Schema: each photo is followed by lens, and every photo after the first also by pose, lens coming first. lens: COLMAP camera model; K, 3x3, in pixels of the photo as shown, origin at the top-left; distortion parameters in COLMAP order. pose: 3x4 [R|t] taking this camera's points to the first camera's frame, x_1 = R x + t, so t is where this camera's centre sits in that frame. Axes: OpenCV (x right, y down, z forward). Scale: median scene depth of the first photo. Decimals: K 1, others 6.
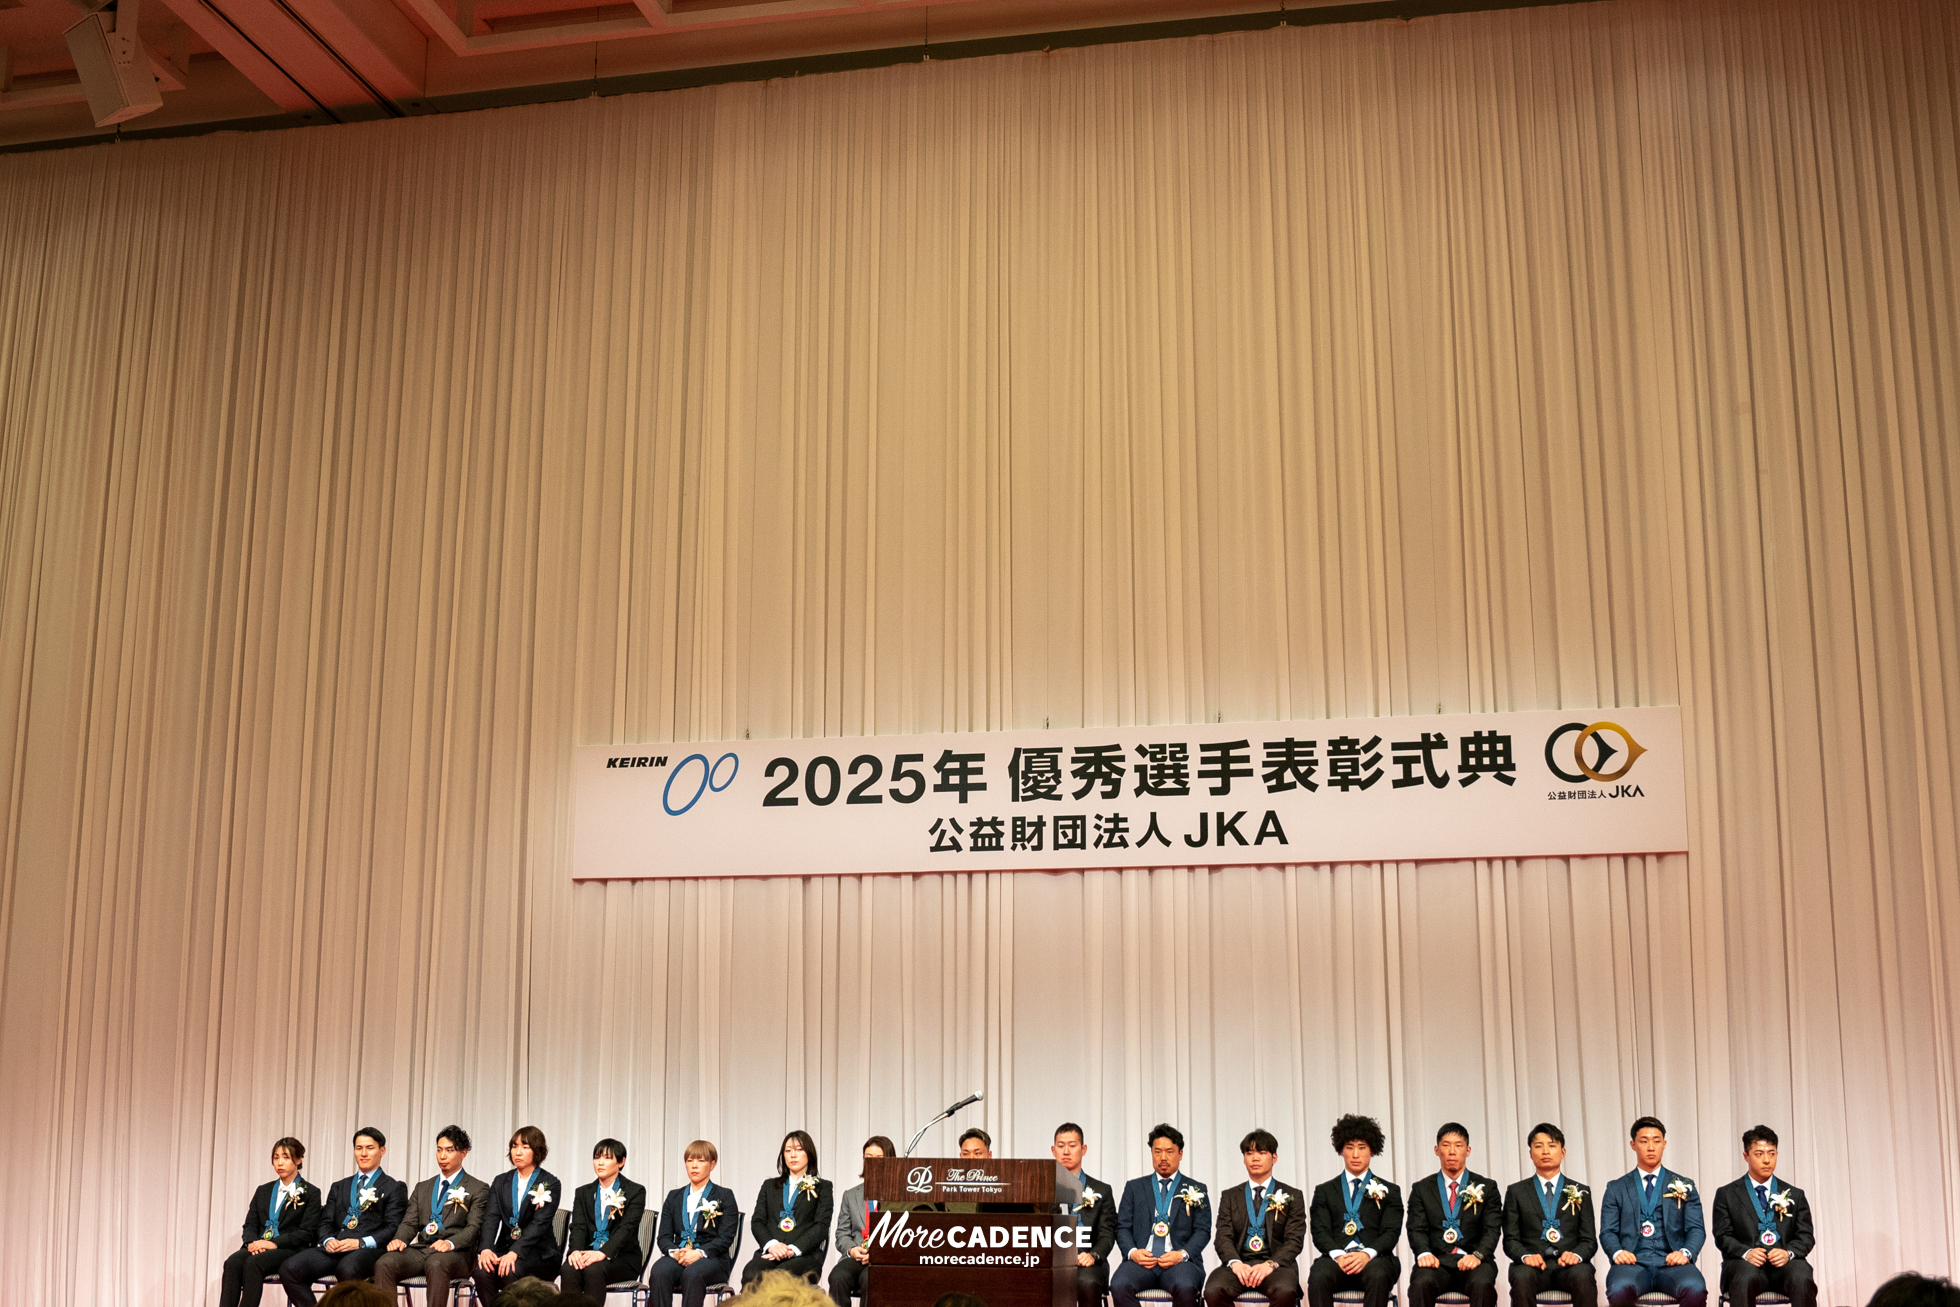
lens RADIAL K [[2463.4, 0, 980.0], [0, 2463.4, 653.5], [0, 0, 1]] dist [-0.150236, 0.361373]
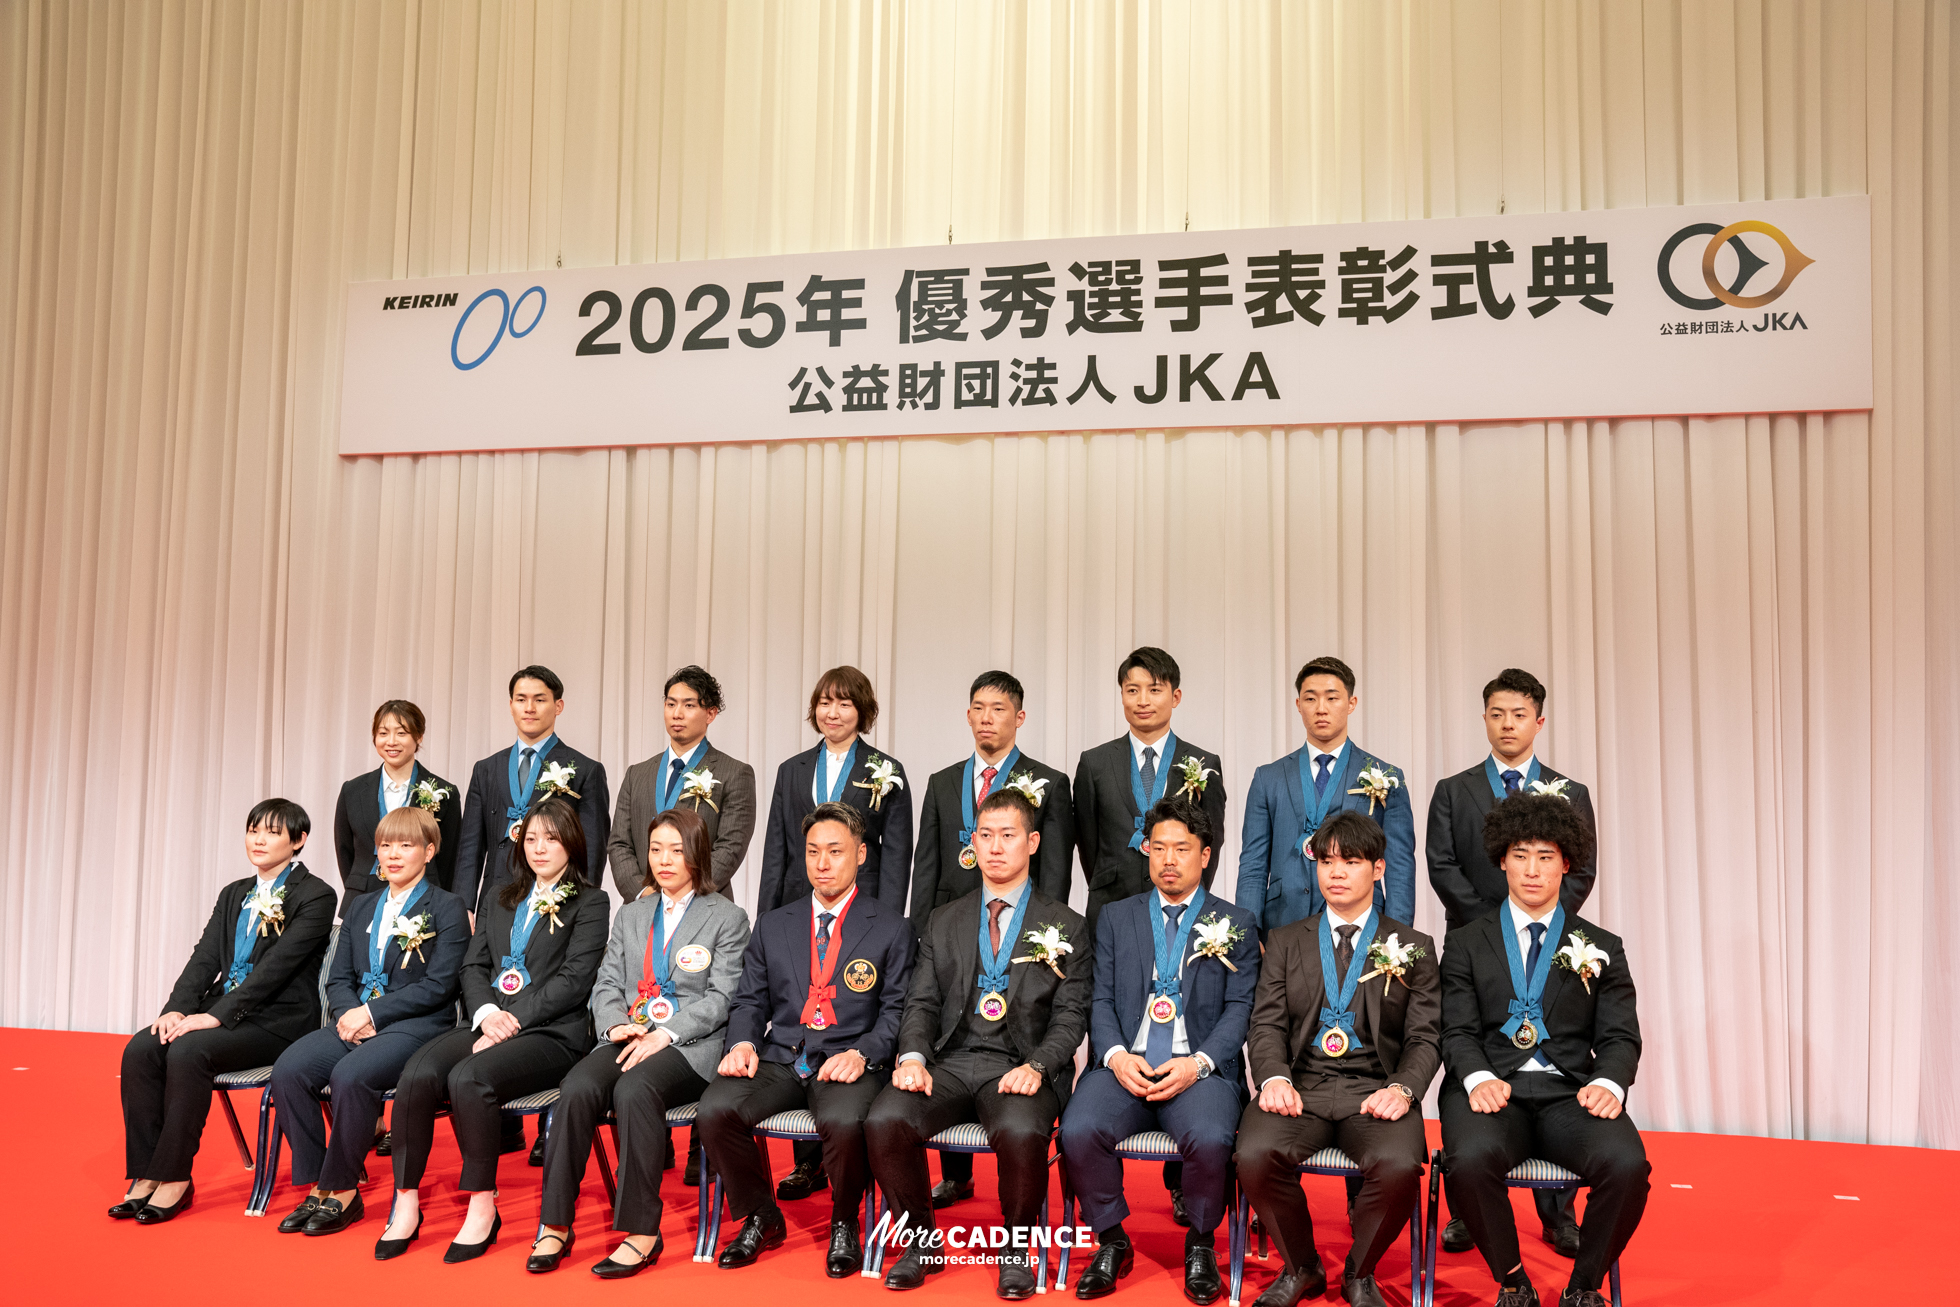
lens RADIAL K [[1367.8, 0, 980.0], [0, 1367.8, 653.5], [0, 0, 1]] dist [-0.070628, 0.072652]
pose [[0.998136, 0.006165, -0.060721, 0.062367], [0.006465, 0.978610, 0.205623, 0.067532], [0.060689, -0.205632, 0.976746, 0.587699]]
